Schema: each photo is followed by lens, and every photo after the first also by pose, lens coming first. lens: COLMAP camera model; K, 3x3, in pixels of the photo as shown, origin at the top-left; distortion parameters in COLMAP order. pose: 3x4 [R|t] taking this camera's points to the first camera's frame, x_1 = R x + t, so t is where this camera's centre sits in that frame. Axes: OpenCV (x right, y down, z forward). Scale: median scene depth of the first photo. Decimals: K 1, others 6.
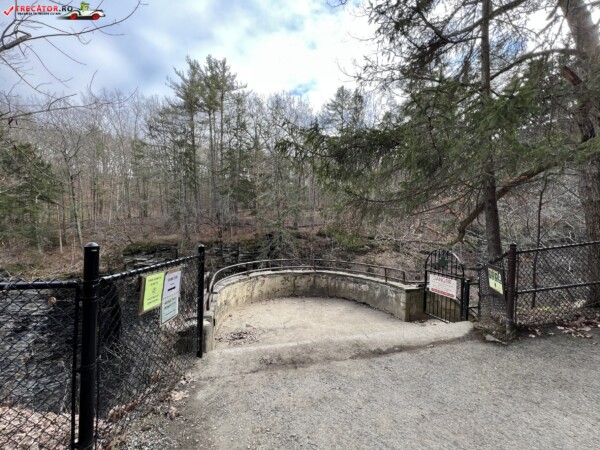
lens RADIAL K [[240.1, 0, 297.6], [0, 240.1, 226.8], [0, 0, 1]] dist [0.001406, -0.000047]
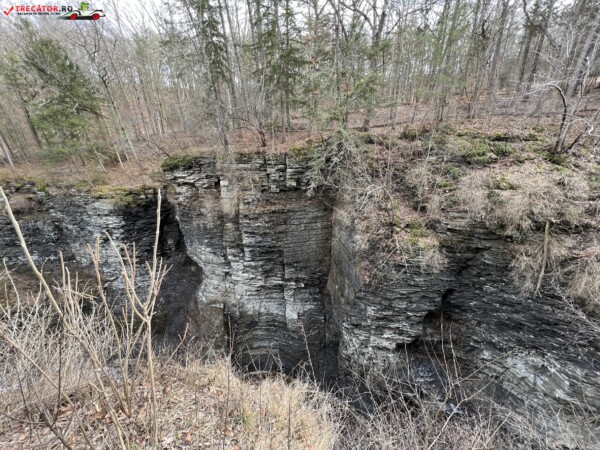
lens RADIAL K [[240.1, 0, 300.6], [0, 240.1, 222.1], [0, 0, 1]] dist [0.001406, -0.000047]
pose [[0.961258, 0.052892, -0.270527, 0.011553], [0.039061, 0.945377, 0.323629, 0.029554], [0.272867, -0.321658, 0.906686, 0.274740]]
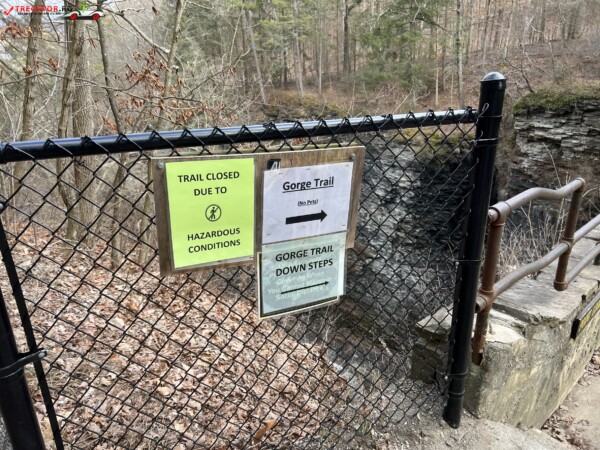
lens RADIAL K [[451.6, 0, 296.6], [0, 451.6, 225.5], [0, 0, 1]] dist [0.024414, -0.013597]
pose [[0.460166, 0.284654, -0.840963, -0.005487], [0.015665, 0.944458, 0.328257, 0.007642], [0.887694, -0.164227, 0.430149, 0.068183]]
